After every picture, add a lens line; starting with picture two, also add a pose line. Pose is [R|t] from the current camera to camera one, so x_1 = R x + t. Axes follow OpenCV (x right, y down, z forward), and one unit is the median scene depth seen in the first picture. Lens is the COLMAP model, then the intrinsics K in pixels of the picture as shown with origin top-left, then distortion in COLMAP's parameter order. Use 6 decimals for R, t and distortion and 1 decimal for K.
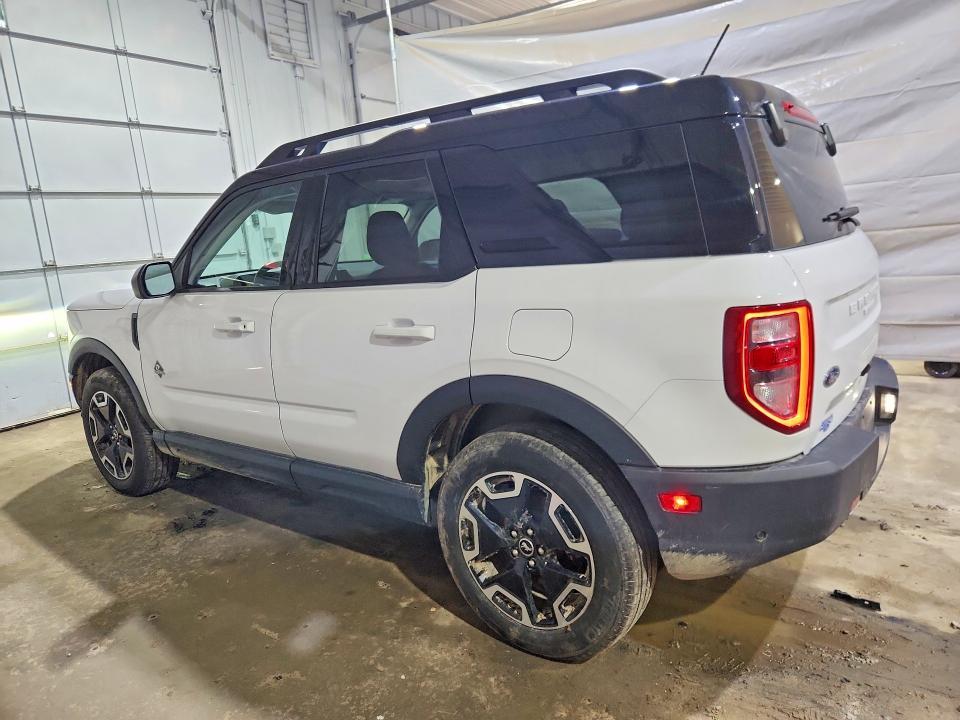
lens RADIAL K [[663.4, 0, 481.4], [0, 663.4, 340.1], [0, 0, 1]] dist [0.022184, -0.003641]
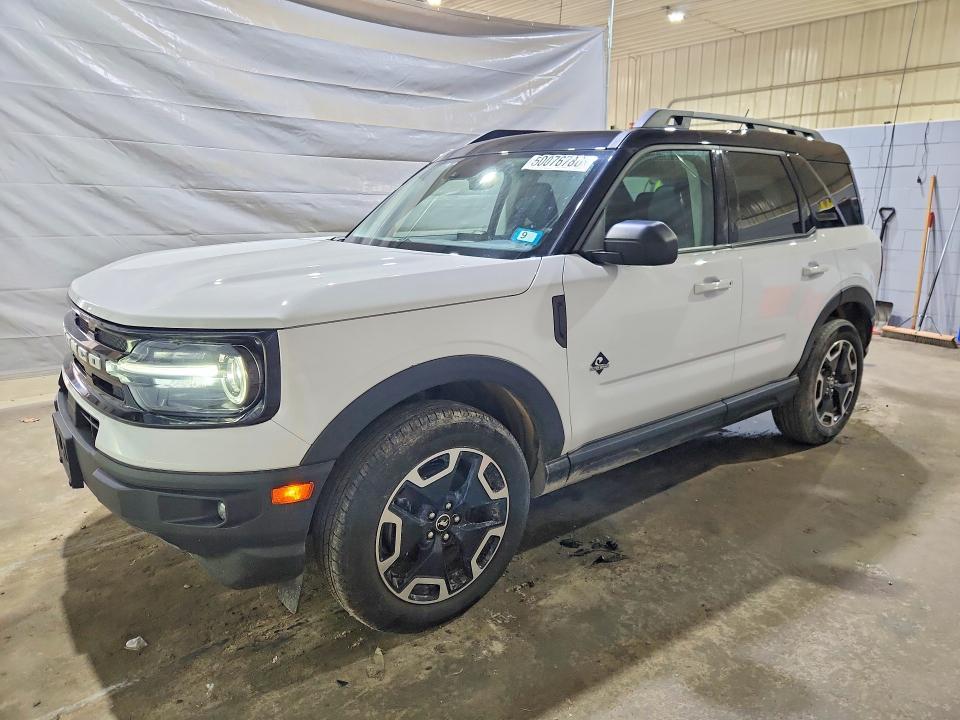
lens RADIAL K [[670.1, 0, 480.0], [0, 670.1, 360.0], [0, 0, 1]] dist [0.019133, 0.005451]
pose [[0.225117, -0.143421, 0.963718, -1.249190], [0.137240, 0.983913, 0.114368, -0.065088], [-0.964618, 0.106515, 0.241178, 0.953384]]
